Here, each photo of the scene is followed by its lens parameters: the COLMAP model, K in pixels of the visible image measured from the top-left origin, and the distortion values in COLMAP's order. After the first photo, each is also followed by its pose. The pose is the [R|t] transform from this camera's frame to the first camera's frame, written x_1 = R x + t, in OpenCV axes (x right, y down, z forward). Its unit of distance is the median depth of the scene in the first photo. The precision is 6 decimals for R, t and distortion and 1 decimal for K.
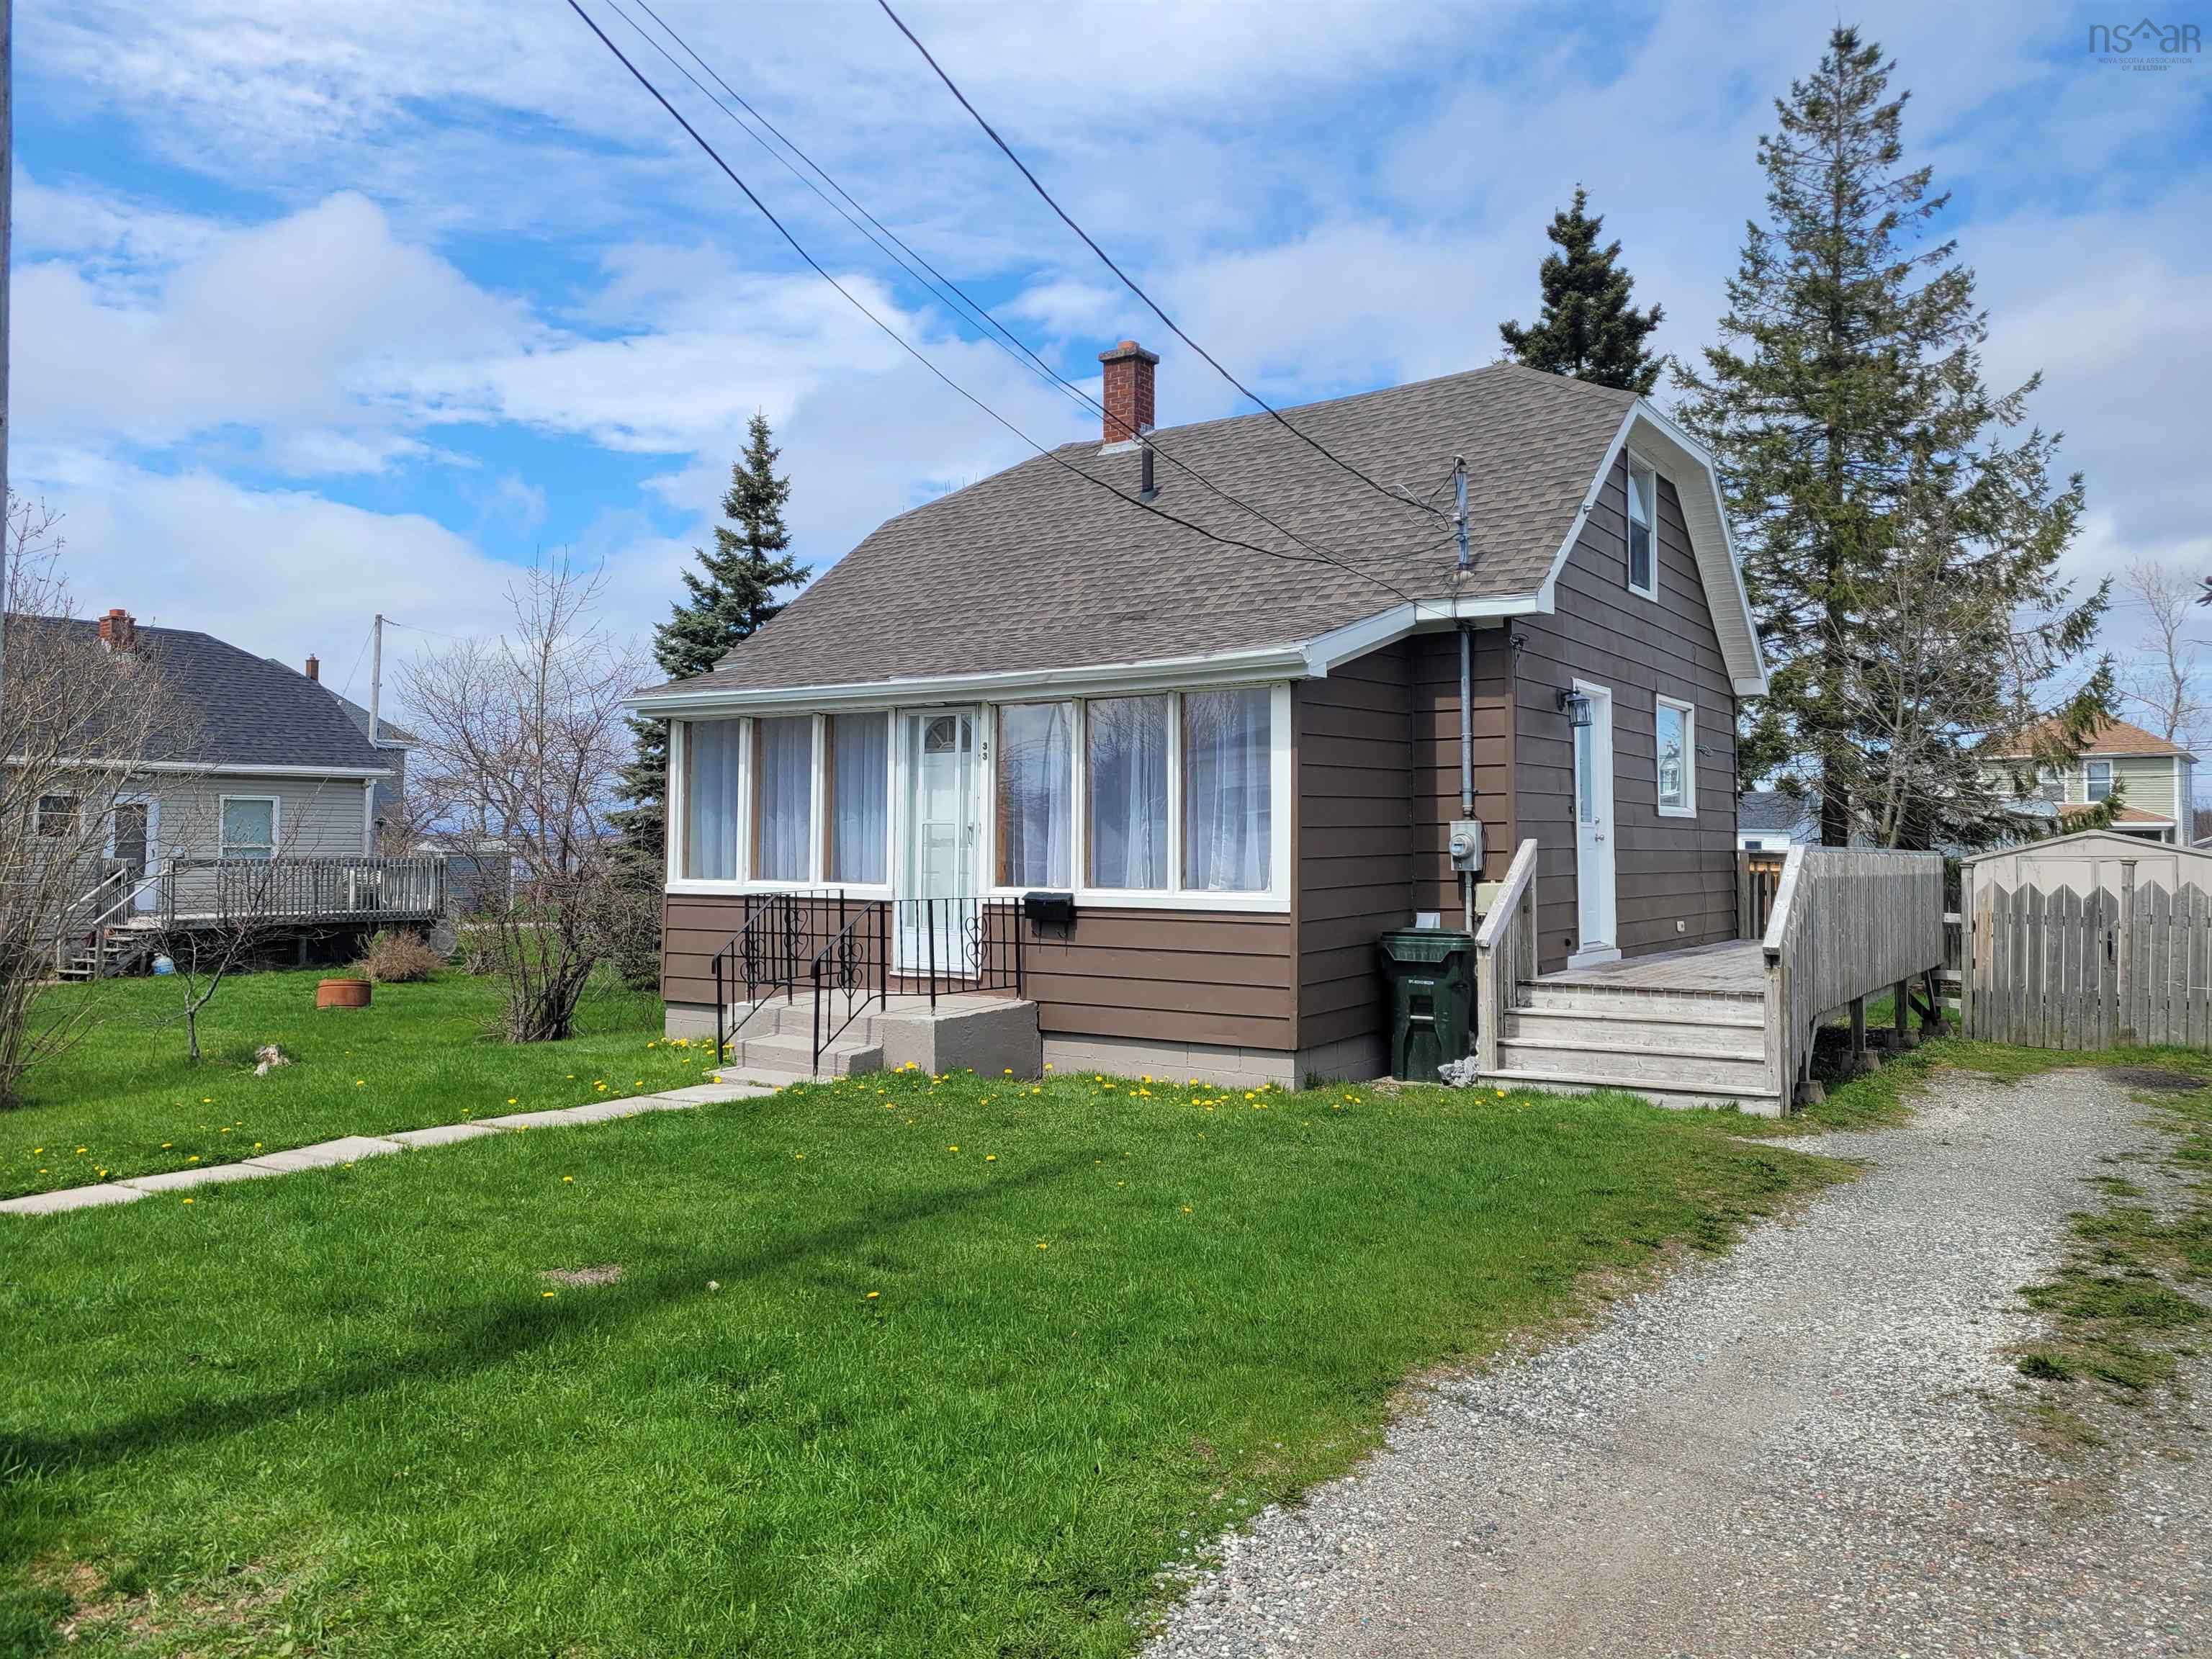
lens RADIAL K [[1640.2, 0, 1103.7], [0, 1640.2, 796.7], [0, 0, 1]] dist [0.062227, -0.001096]
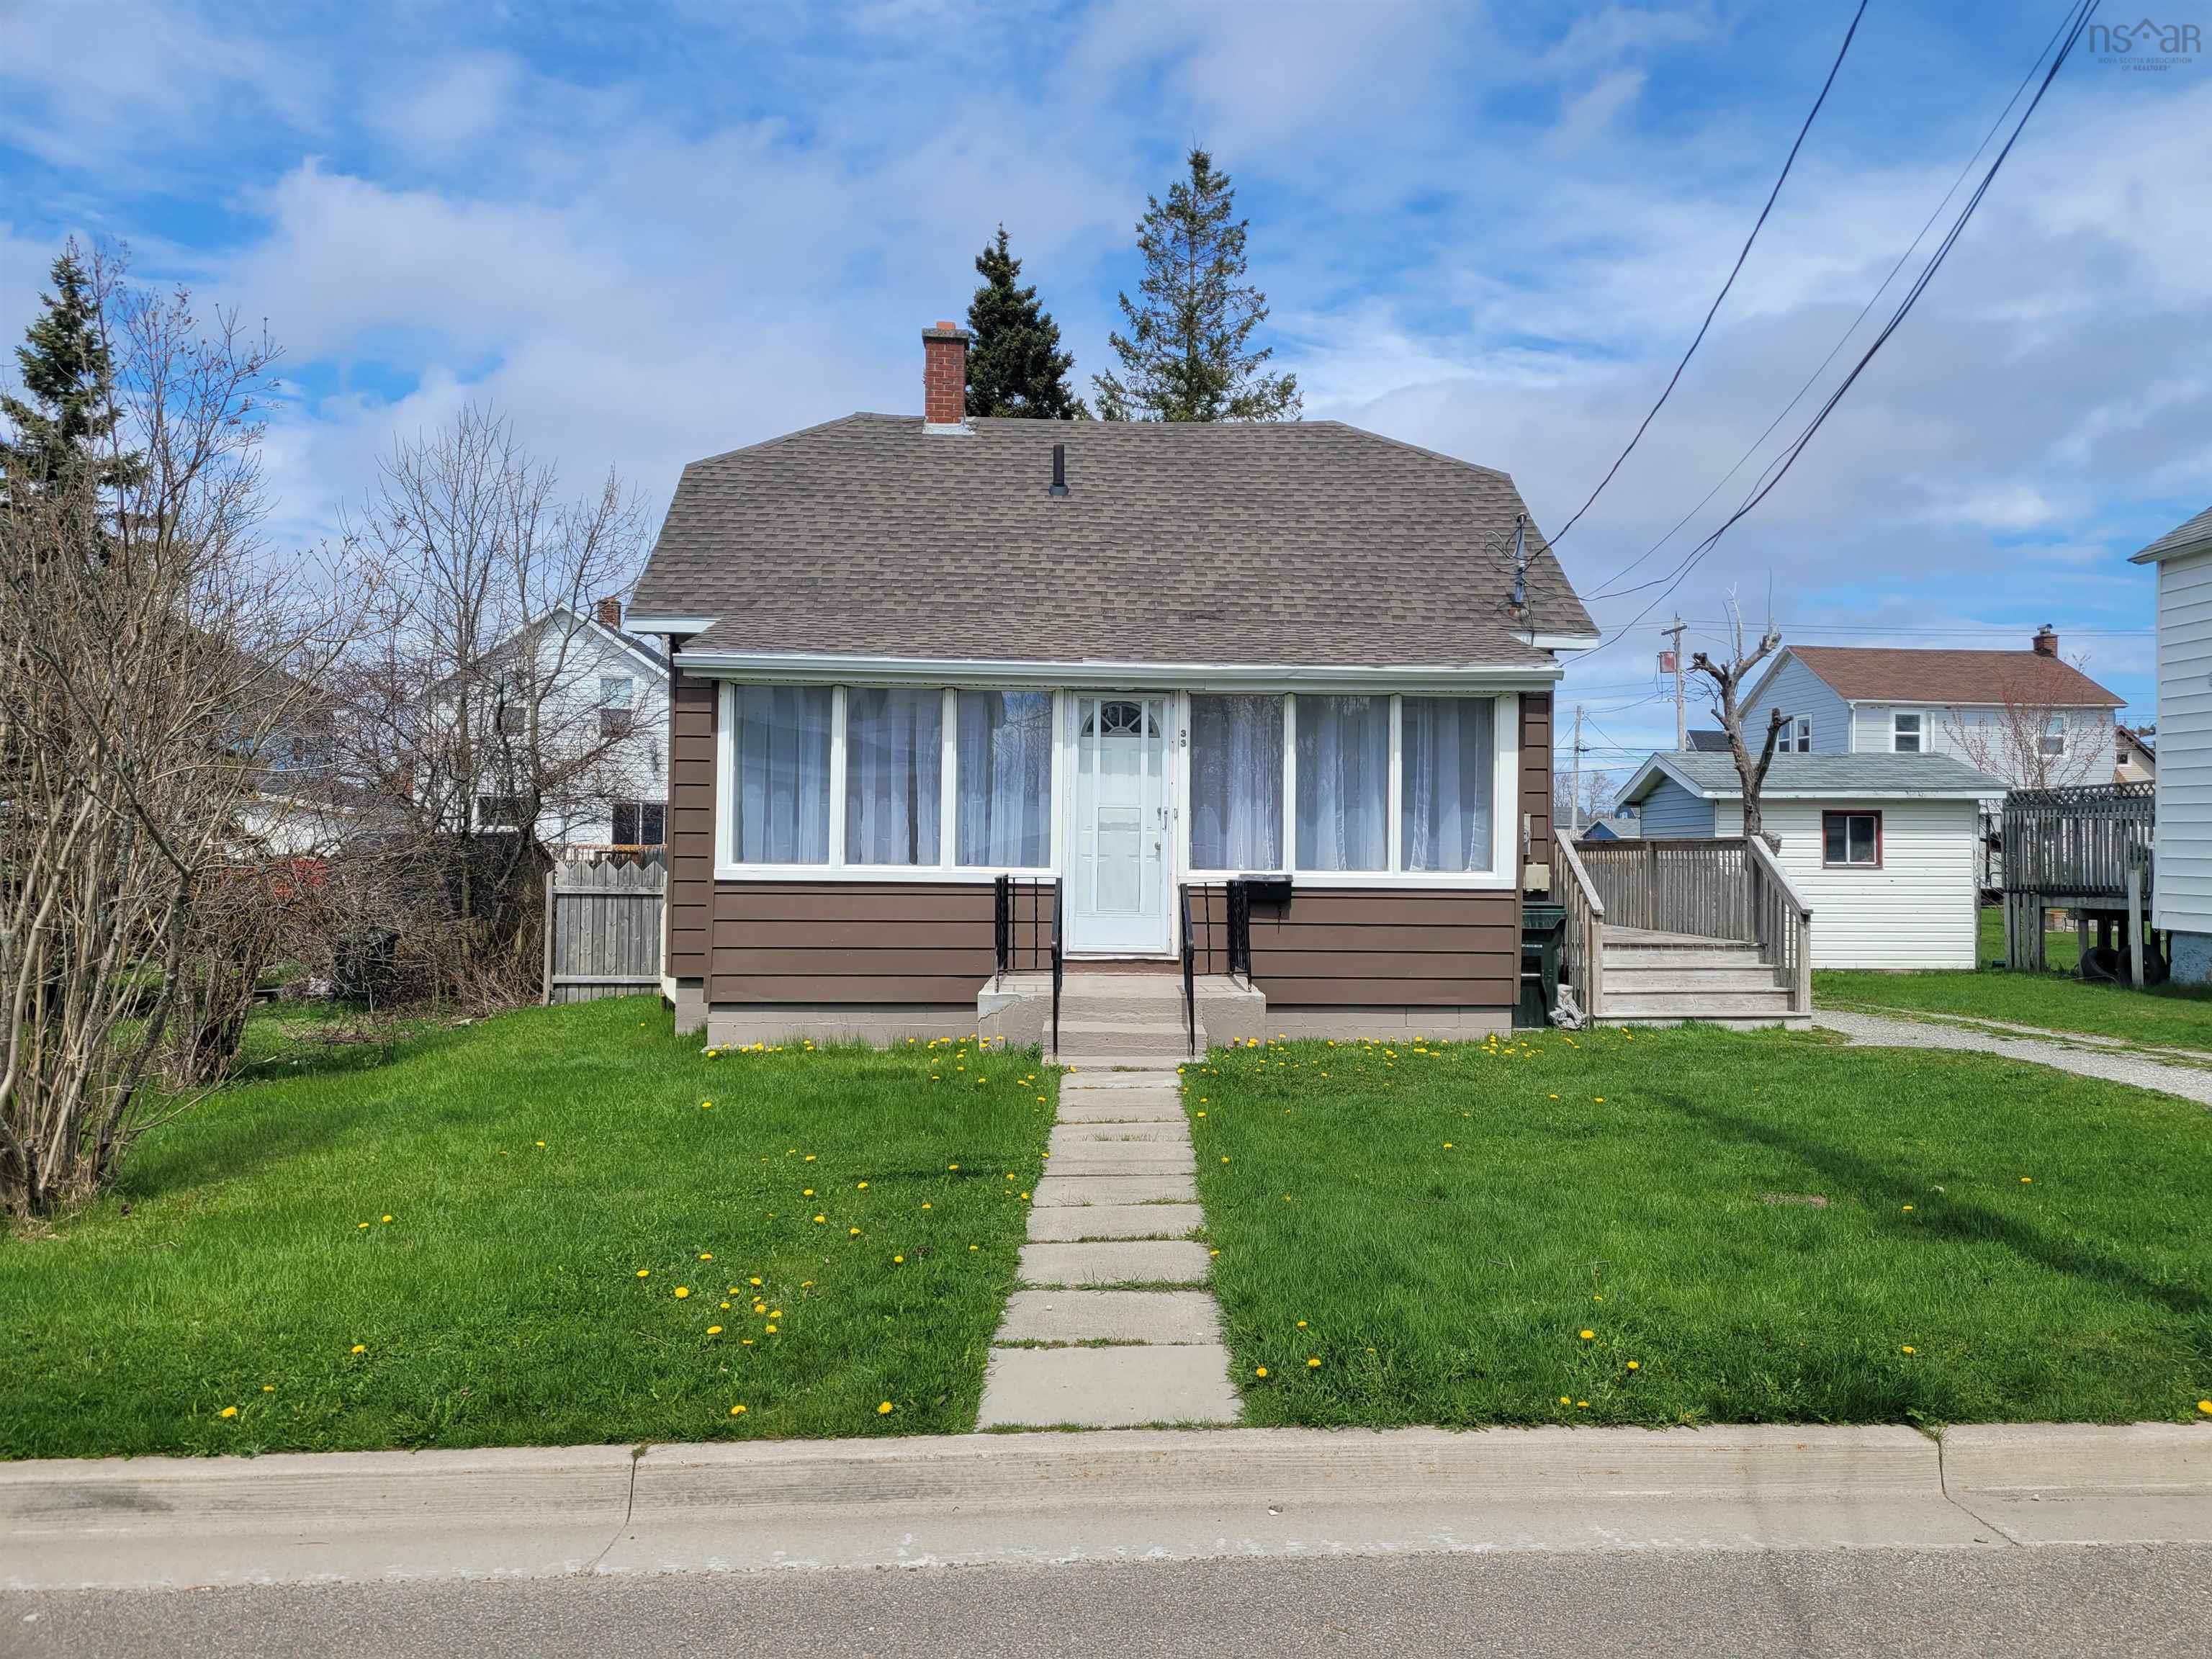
lens RADIAL K [[1653.8, 0, 1106.6], [0, 1653.8, 815.5], [0, 0, 1]] dist [0.074224, -0.064976]
pose [[0.787191, 0.015882, 0.616504, -0.743195], [-0.027136, 0.999592, 0.008898, 0.012642], [-0.616111, -0.023734, 0.787301, 0.207969]]
